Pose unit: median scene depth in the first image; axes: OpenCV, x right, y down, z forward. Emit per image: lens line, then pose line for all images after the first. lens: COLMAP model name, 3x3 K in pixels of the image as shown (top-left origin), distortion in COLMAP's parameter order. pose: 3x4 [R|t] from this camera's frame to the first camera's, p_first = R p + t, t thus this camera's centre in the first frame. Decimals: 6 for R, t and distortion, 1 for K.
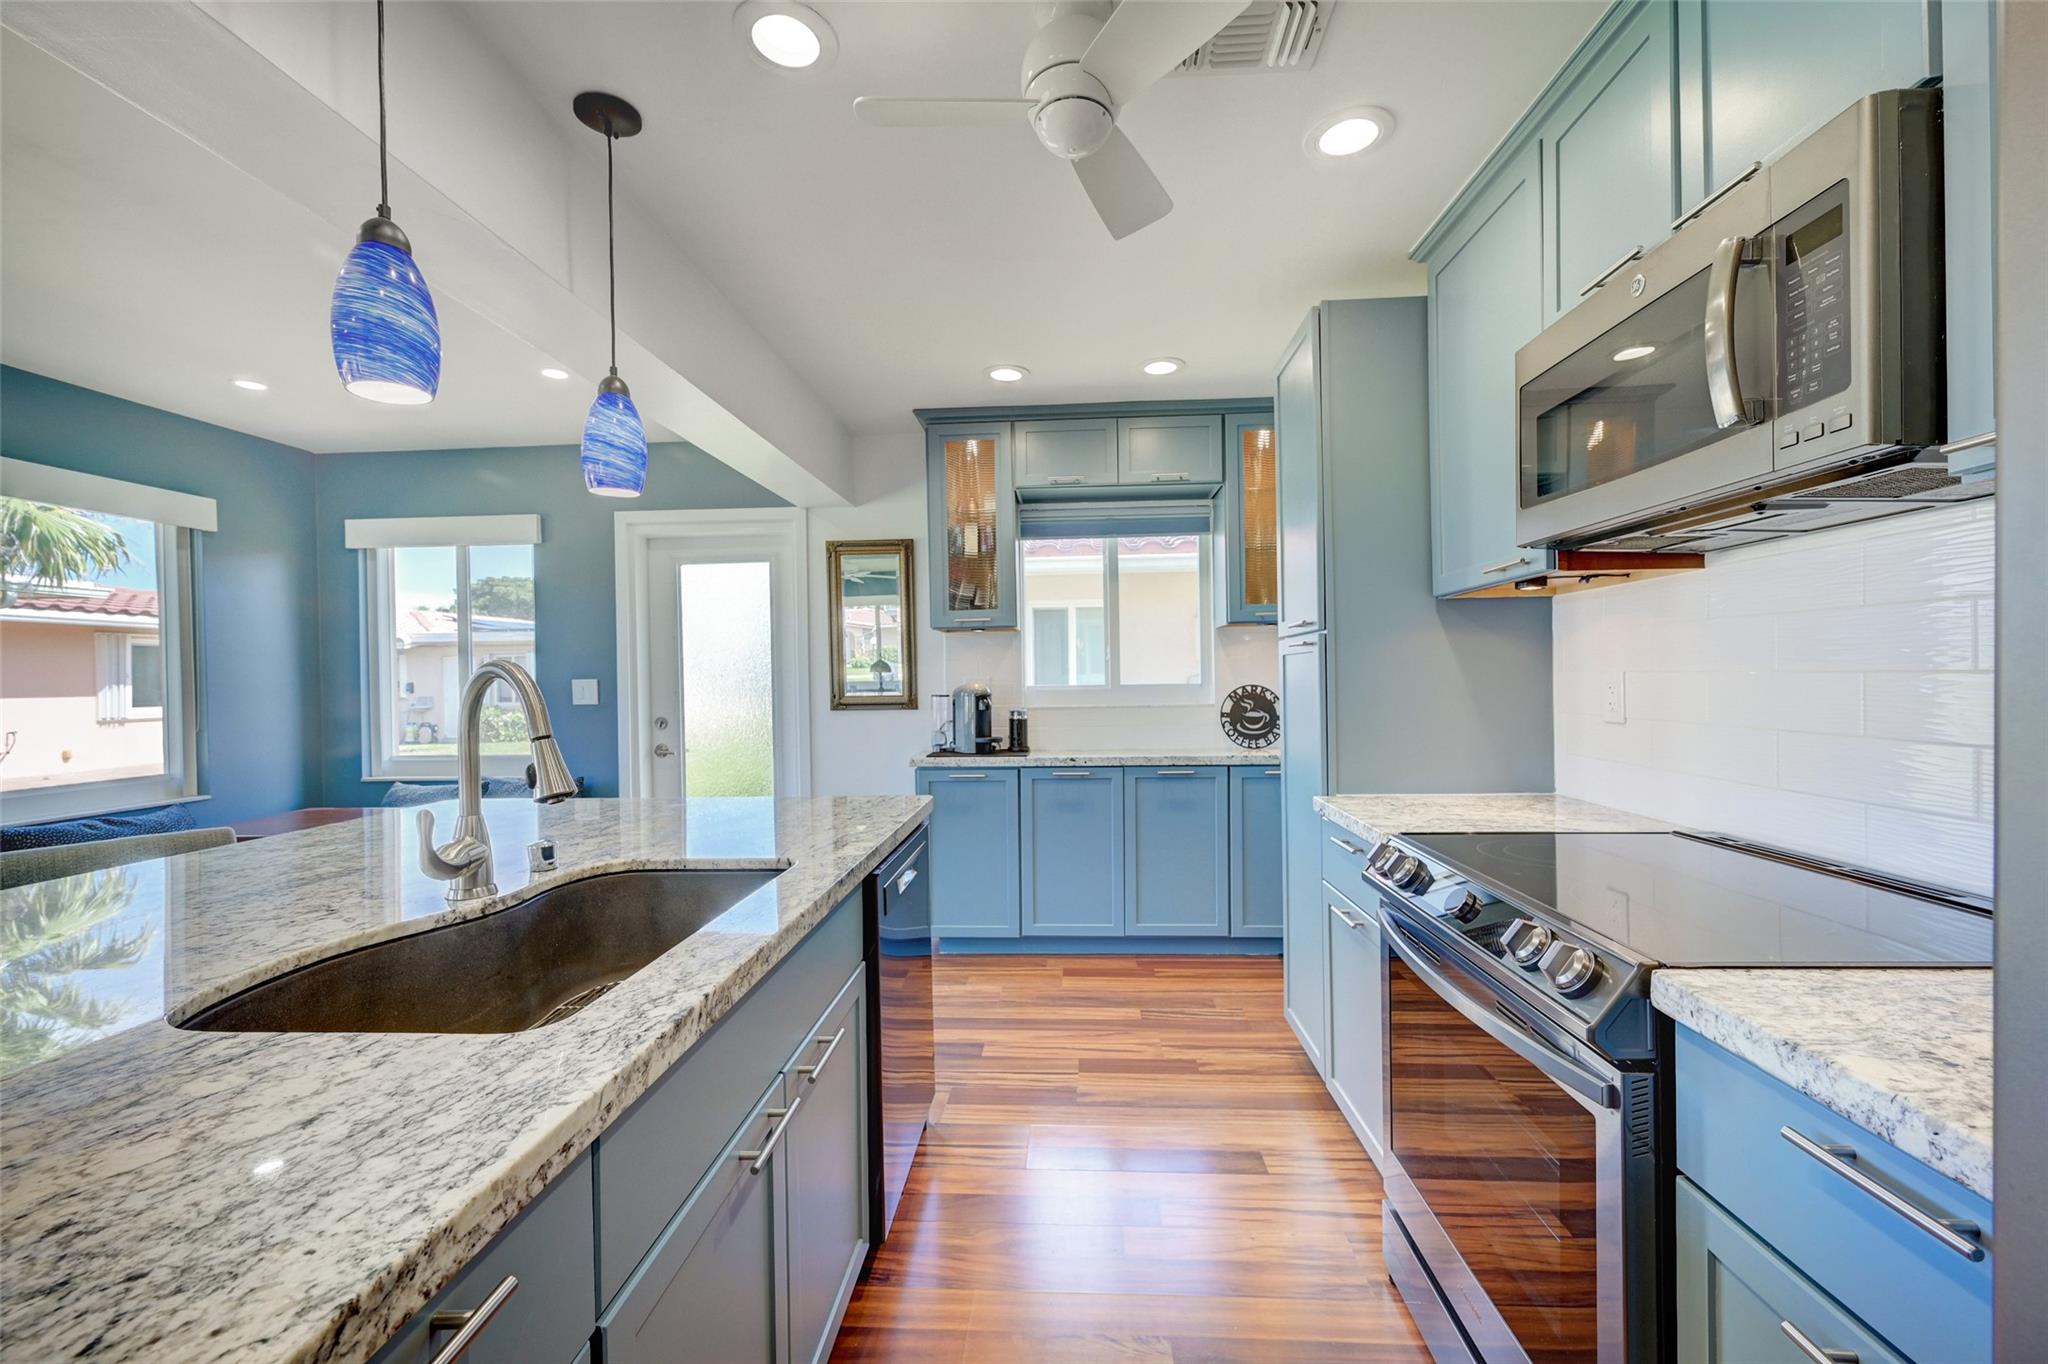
lens RADIAL K [[813.8, 0, 1024.0], [0, 813.8, 682.0], [0, 0, 1]] dist [0.000490, -0.000041]
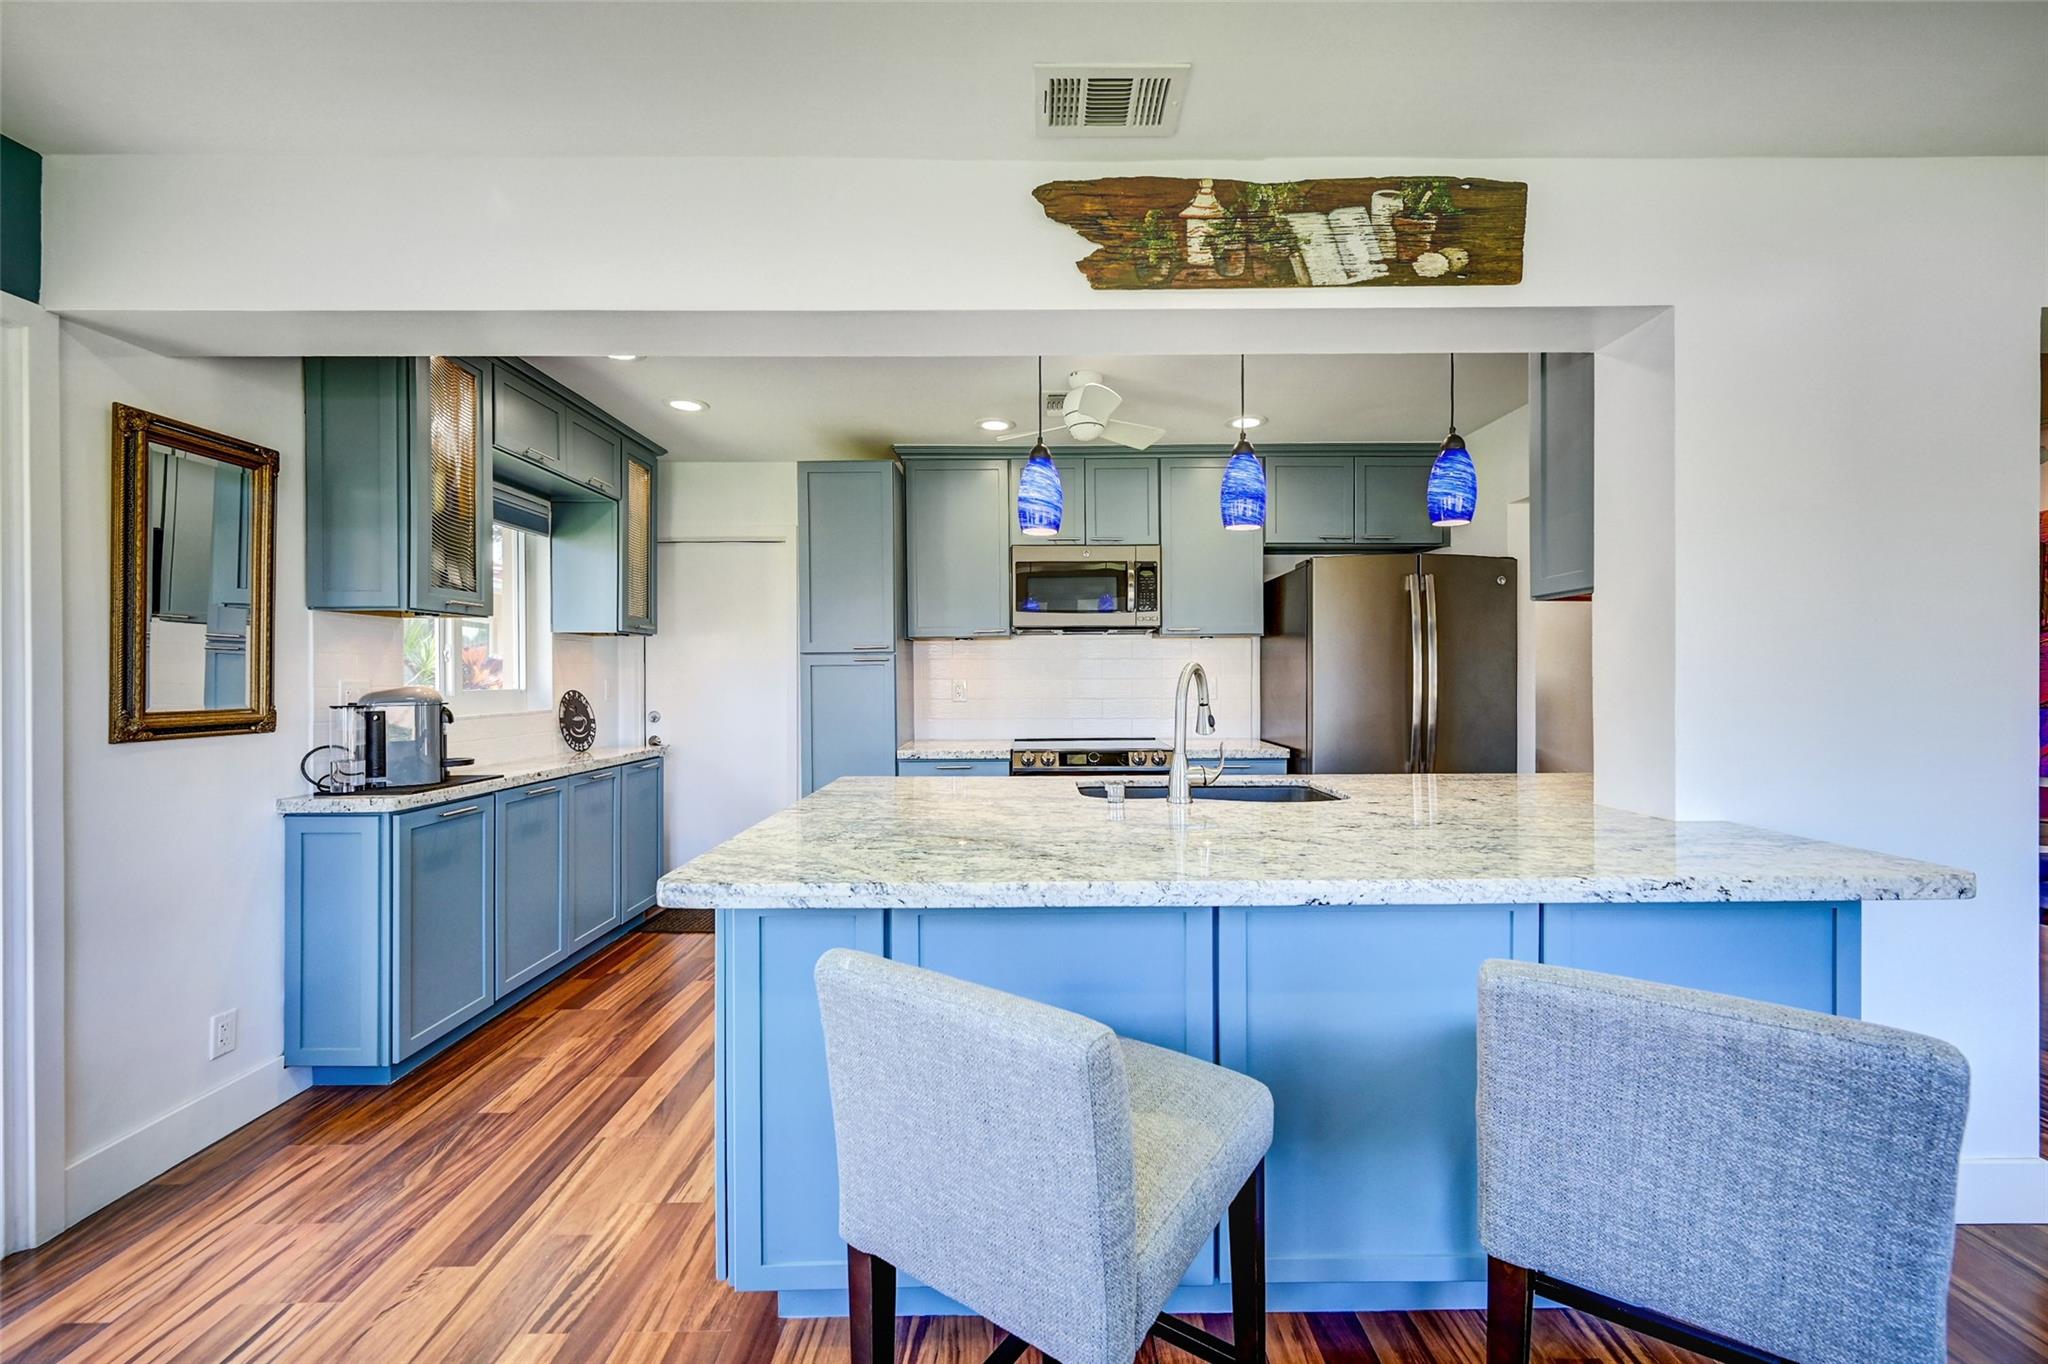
lens RADIAL K [[813.8, 0, 1024.0], [0, 813.8, 682.0], [0, 0, 1]] dist [0.000490, -0.000041]
pose [[-0.058467, 0.010491, 0.998234, -0.786019], [0.017203, 0.999807, -0.009500, 0.012400], [-0.998141, 0.016617, -0.058636, 0.489258]]
